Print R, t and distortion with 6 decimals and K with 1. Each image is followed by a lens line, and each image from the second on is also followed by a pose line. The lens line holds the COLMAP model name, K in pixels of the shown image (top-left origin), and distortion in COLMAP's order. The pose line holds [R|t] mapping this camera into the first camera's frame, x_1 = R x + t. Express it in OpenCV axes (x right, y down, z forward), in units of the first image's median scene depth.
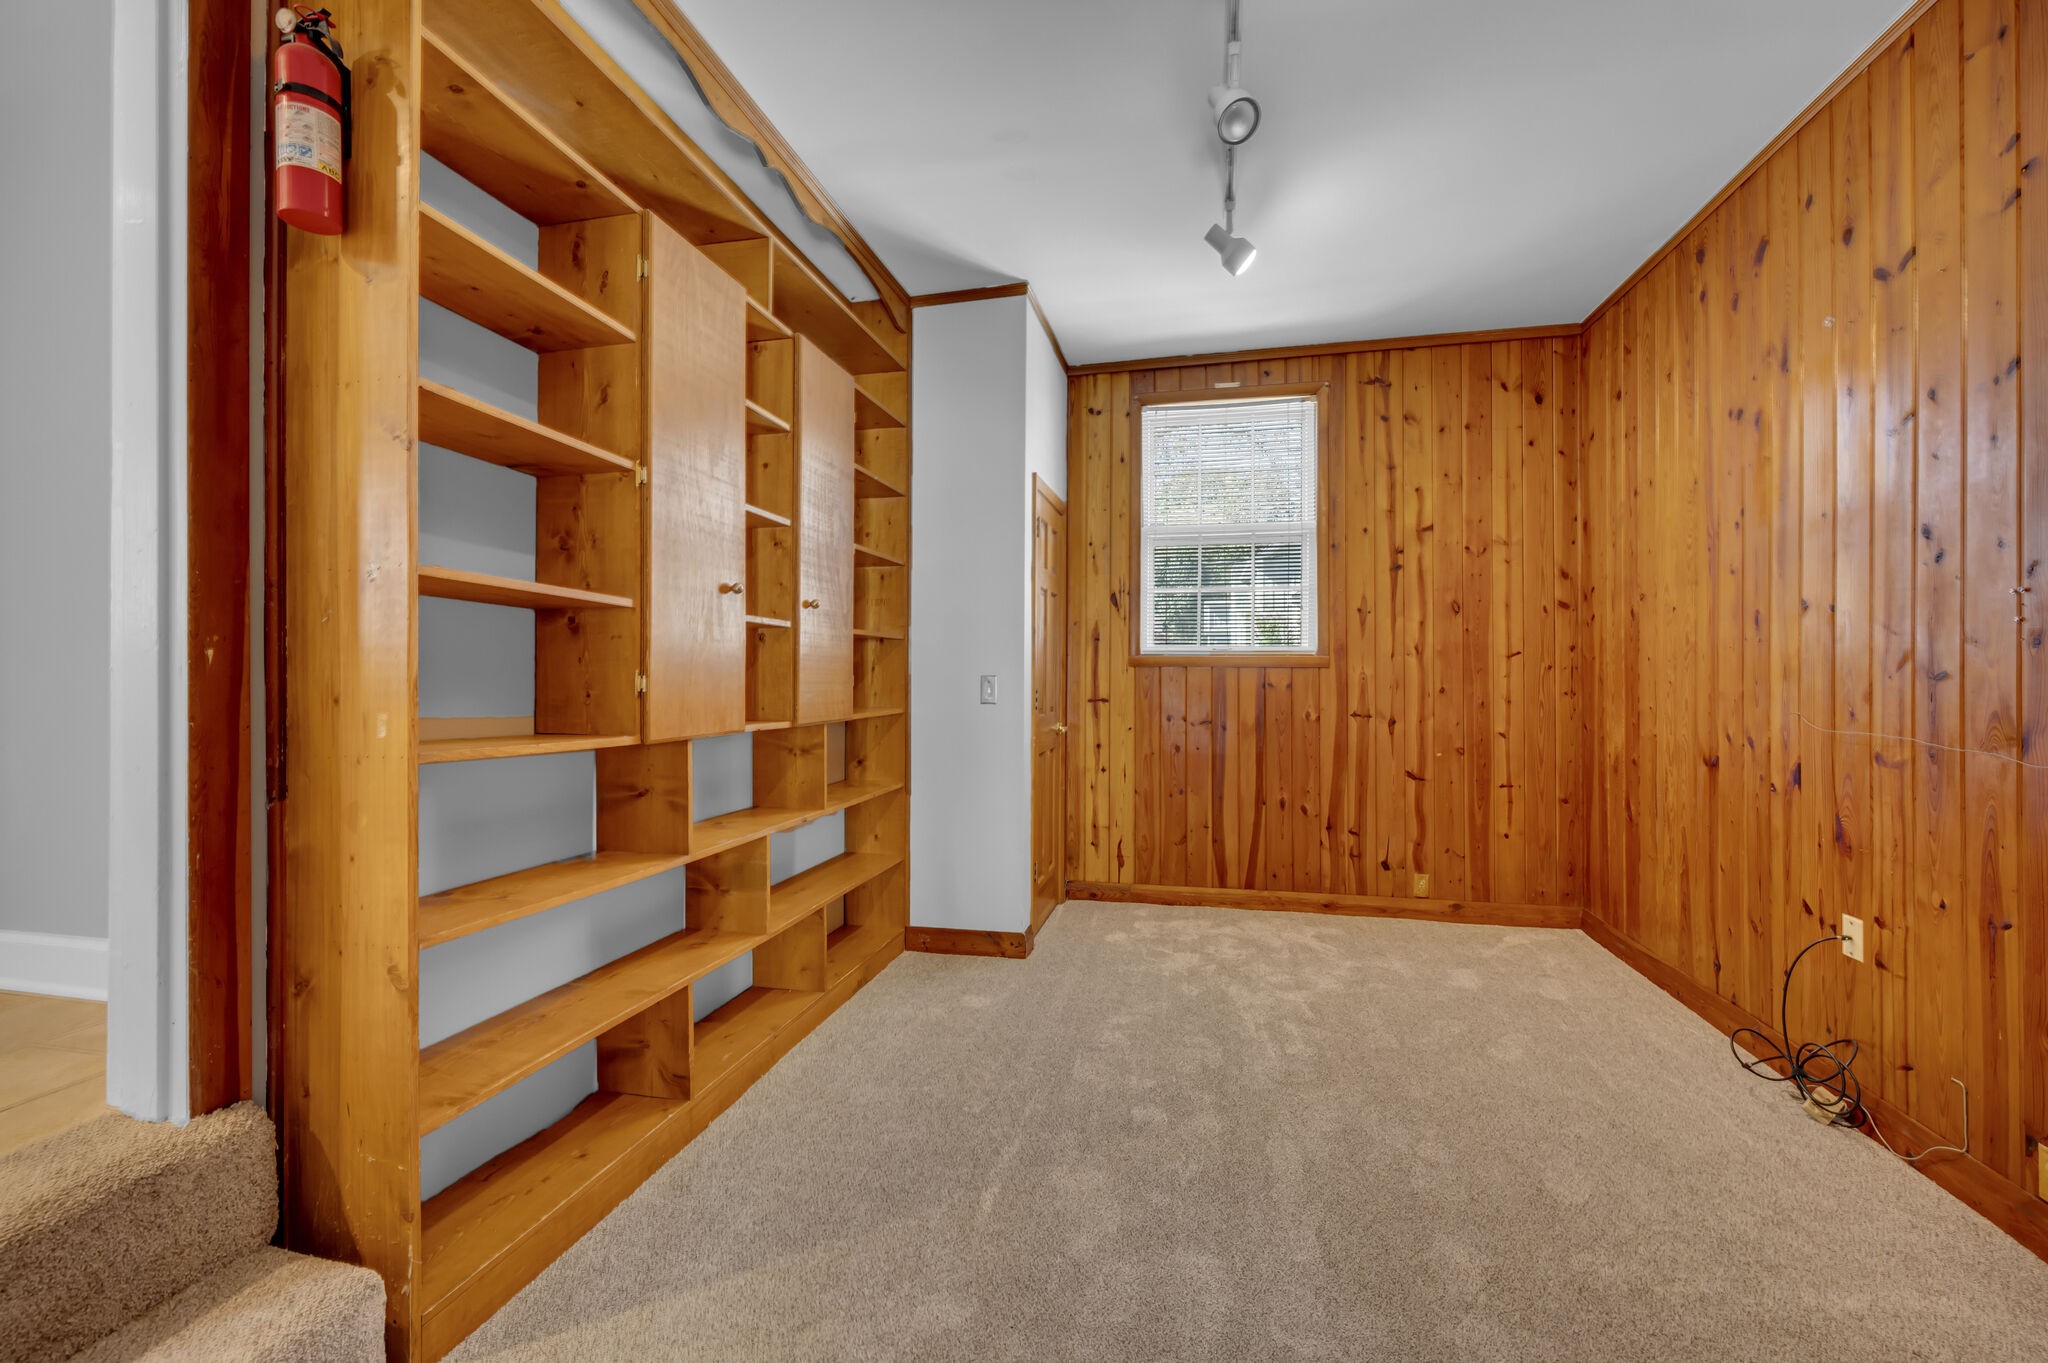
lens RADIAL K [[805.6, 0, 1023.9], [0, 805.6, 676.6], [0, 0, 1]] dist [-0.000703, -0.000180]
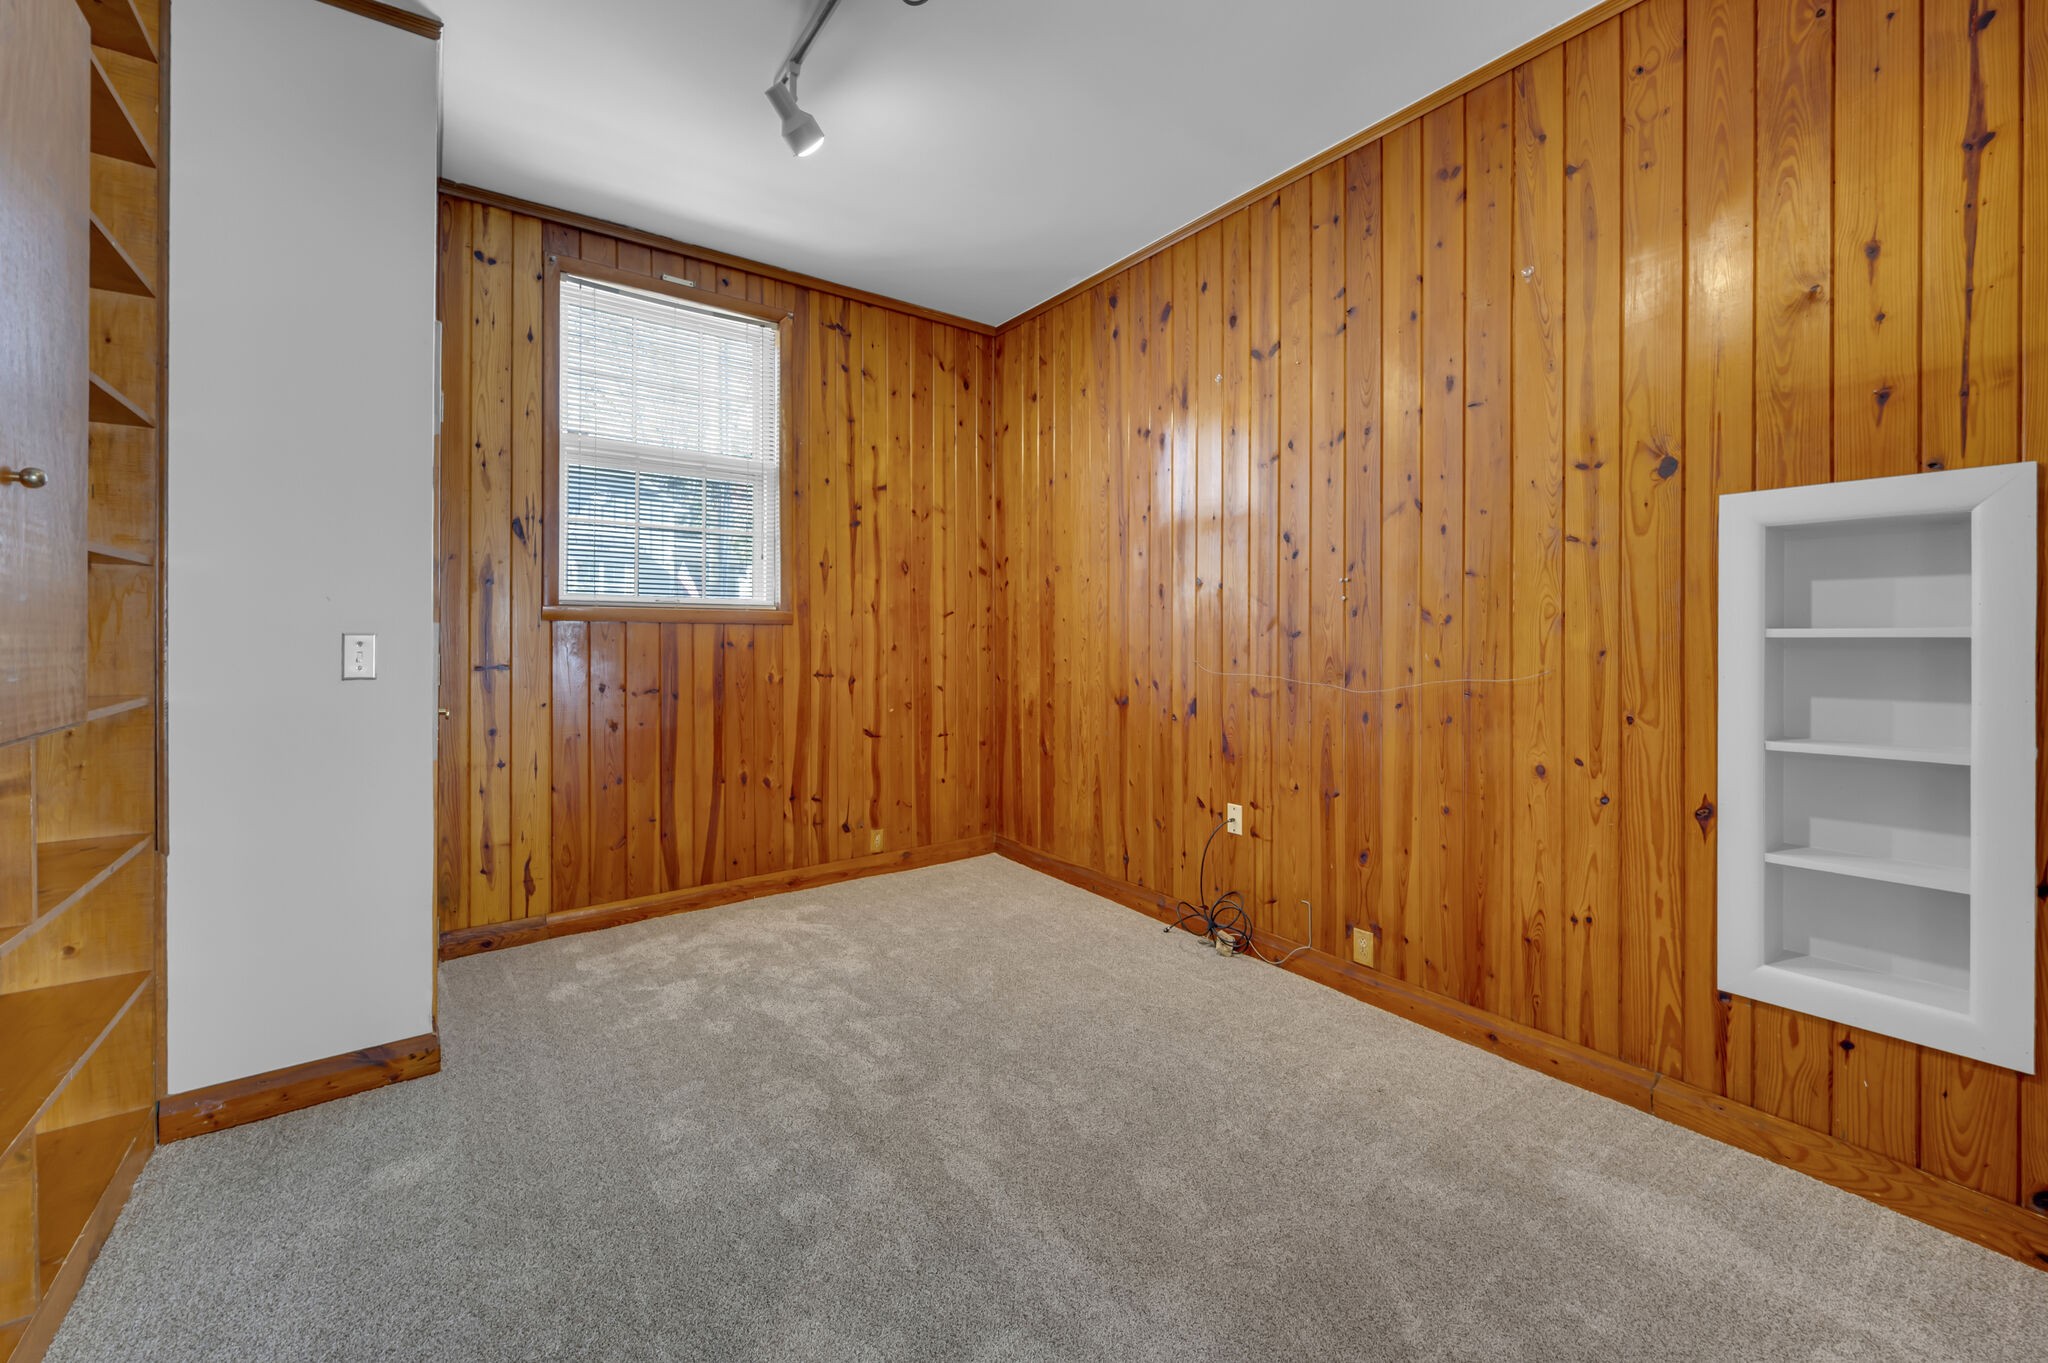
lens RADIAL K [[827.7, 0, 1030.9], [0, 827.7, 639.7], [0, 0, 1]] dist [0.000095, 0.000006]
pose [[0.647536, -0.005738, 0.762013, -0.191504], [-0.000426, 0.999969, 0.007892, -0.001564], [-0.762035, -0.005435, 0.647513, 0.205274]]
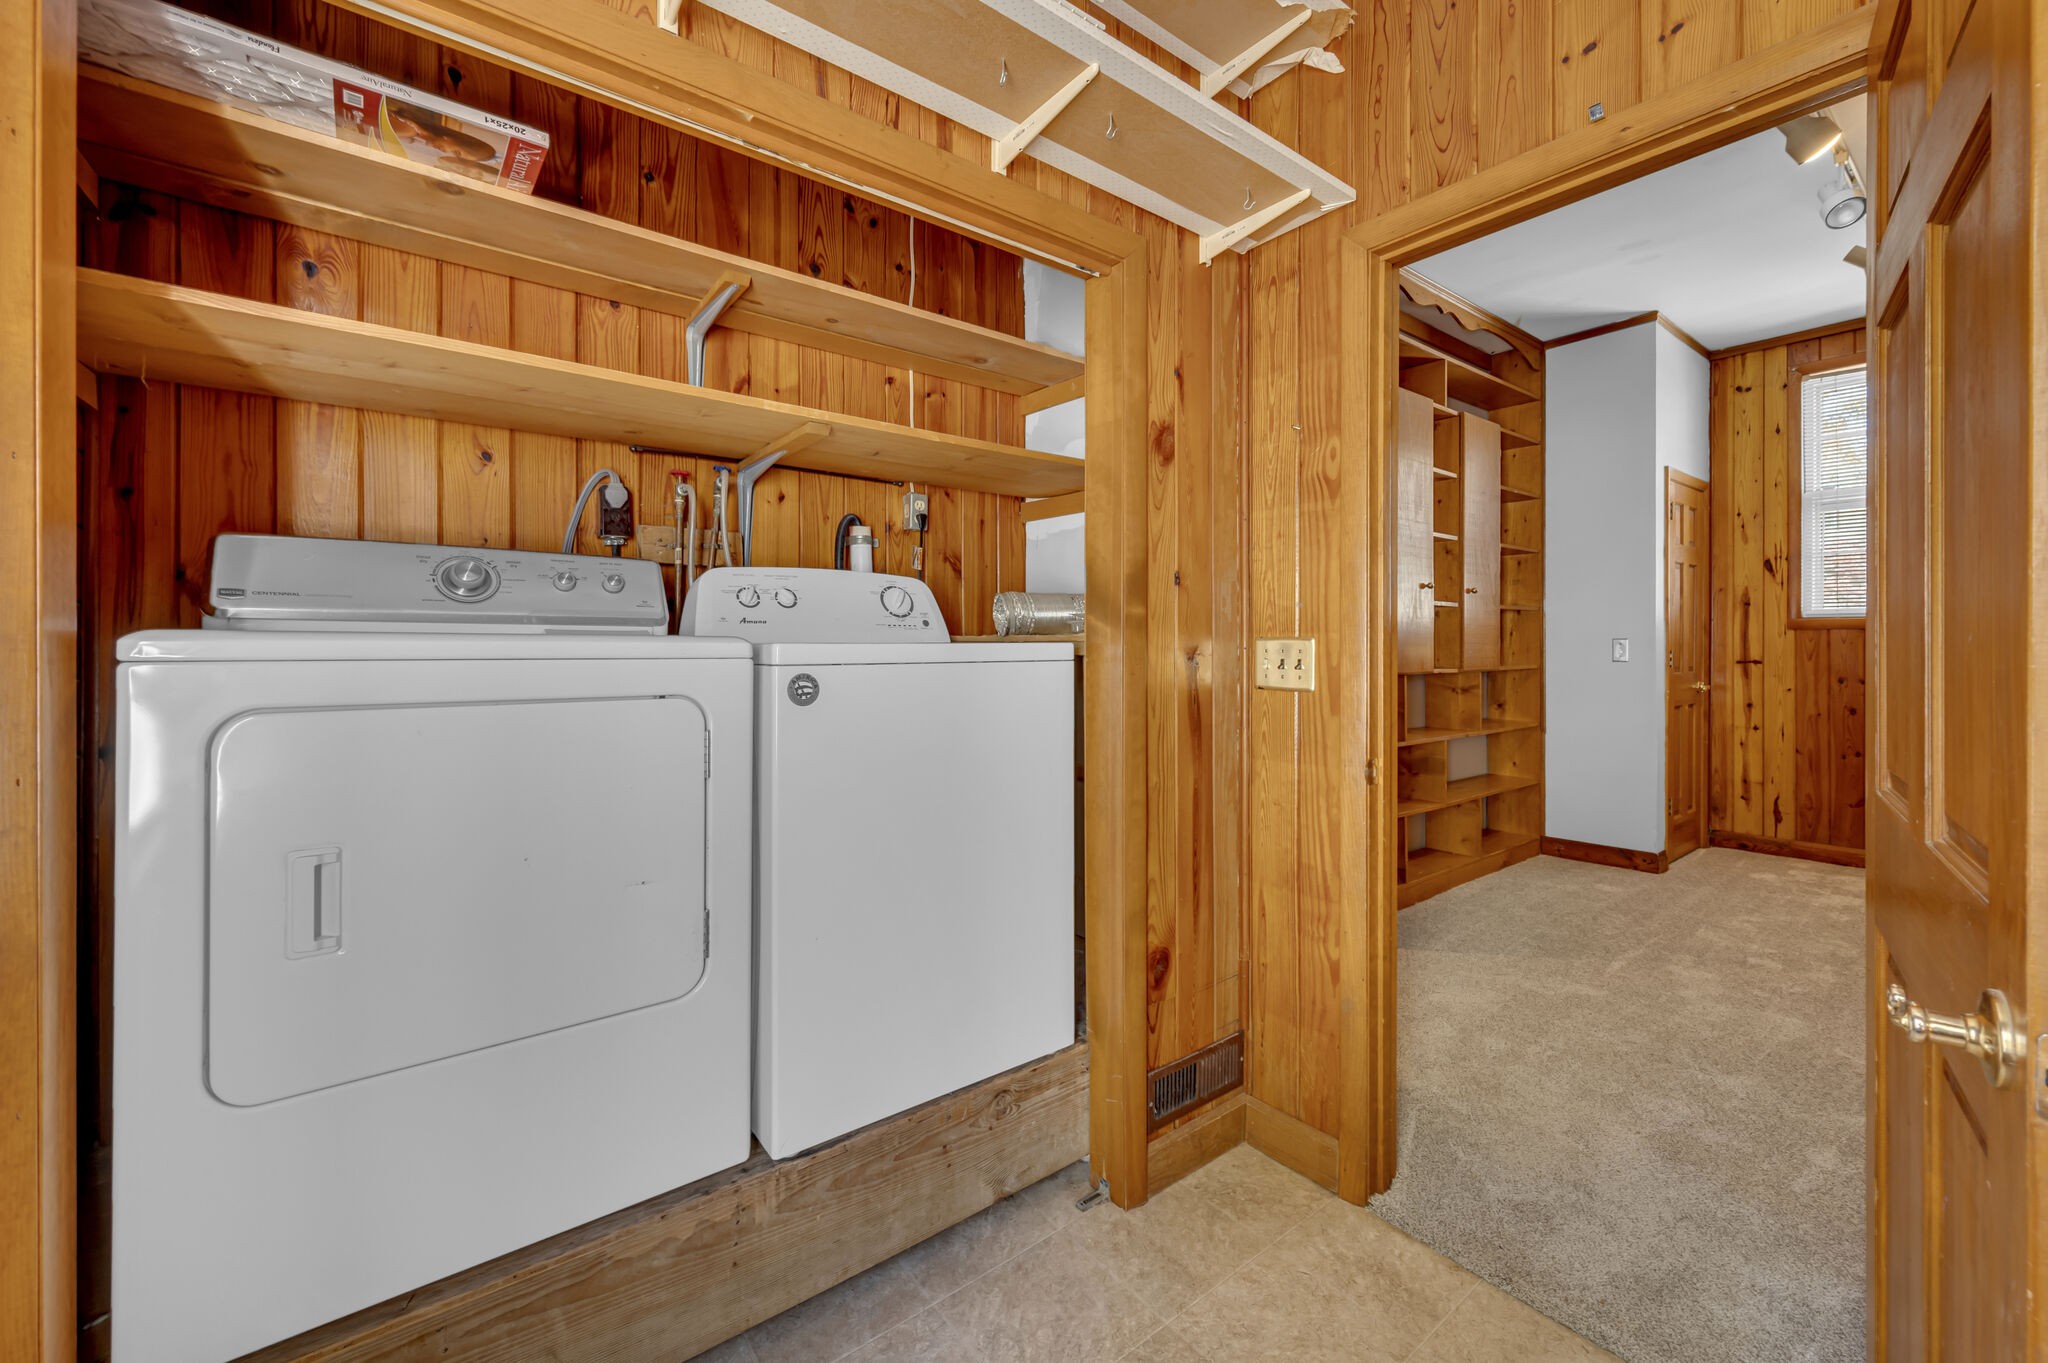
lens RADIAL K [[827.7, 0, 1030.9], [0, 827.7, 639.7], [0, 0, 1]] dist [0.000095, 0.000006]
pose [[0.783615, -0.004657, -0.621229, 0.035991], [0.001257, 0.999982, -0.005909, 0.006926], [0.621245, 0.003849, 0.783607, -0.533190]]
